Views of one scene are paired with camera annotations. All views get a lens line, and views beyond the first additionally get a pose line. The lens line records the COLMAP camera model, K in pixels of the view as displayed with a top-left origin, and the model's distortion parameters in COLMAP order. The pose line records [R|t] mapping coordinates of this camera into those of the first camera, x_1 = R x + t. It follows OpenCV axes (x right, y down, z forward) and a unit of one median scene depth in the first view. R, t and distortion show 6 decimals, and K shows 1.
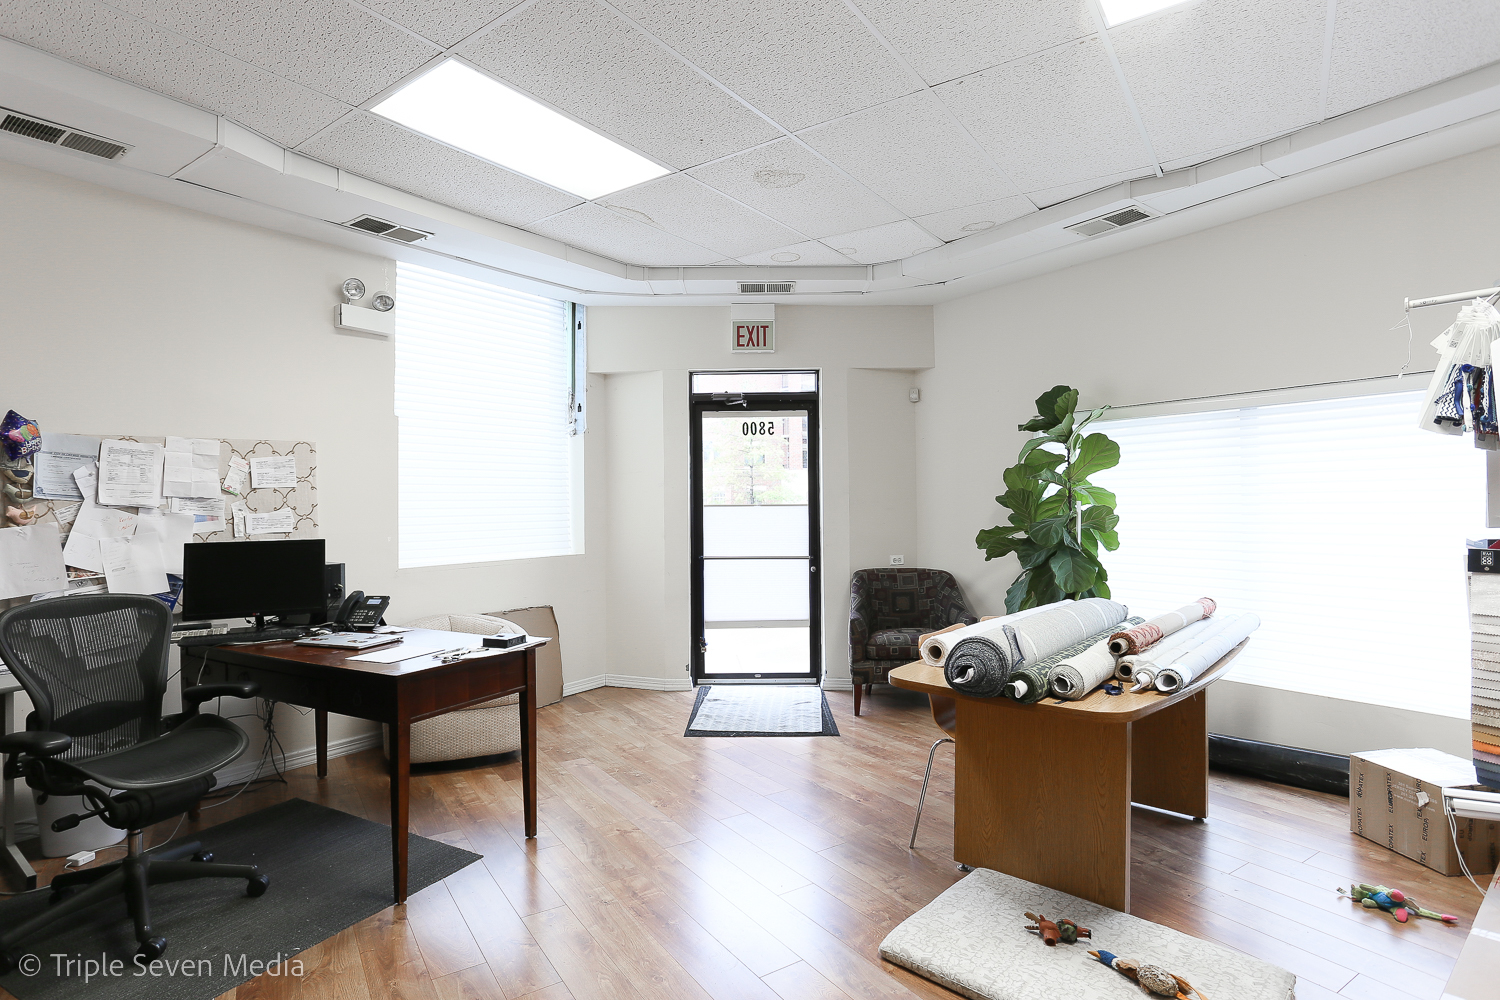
lens RADIAL K [[788.0, 0, 741.9], [0, 788.0, 506.7], [0, 0, 1]] dist [-0.073204, 0.039929]
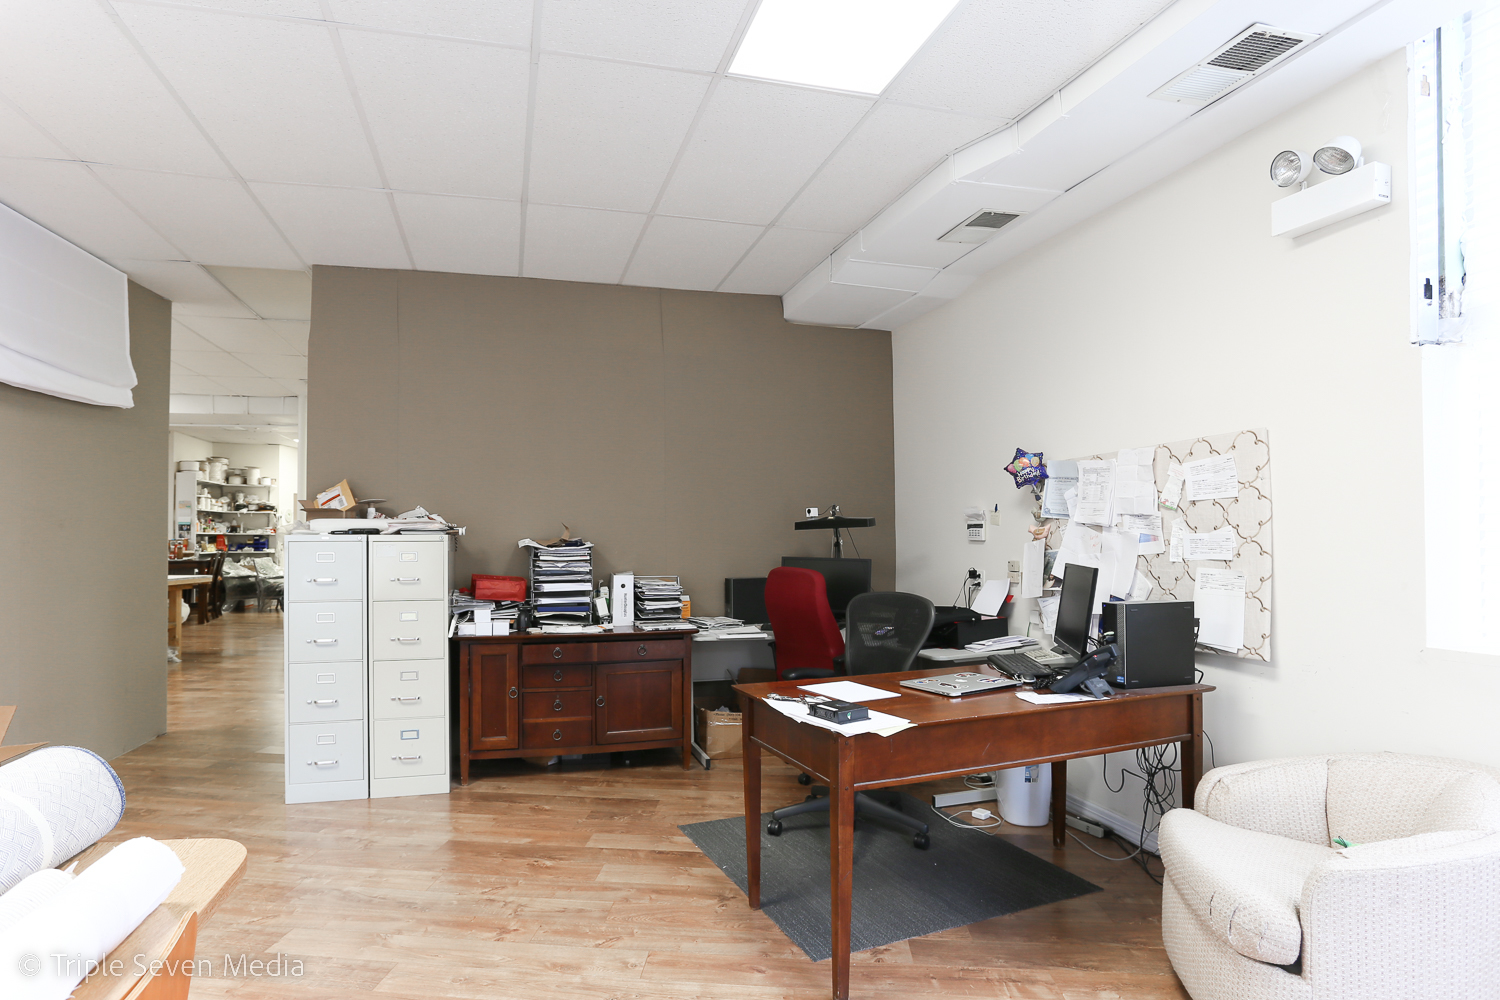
lens RADIAL K [[825.9, 0, 746.9], [0, 825.9, 520.9], [0, 0, 1]] dist [-0.052774, 0.000278]
pose [[-0.642405, 0.009268, -0.766310, 0.296463], [0.015766, 0.999875, -0.001124, -0.010329], [0.766203, -0.012803, -0.642471, 1.229466]]
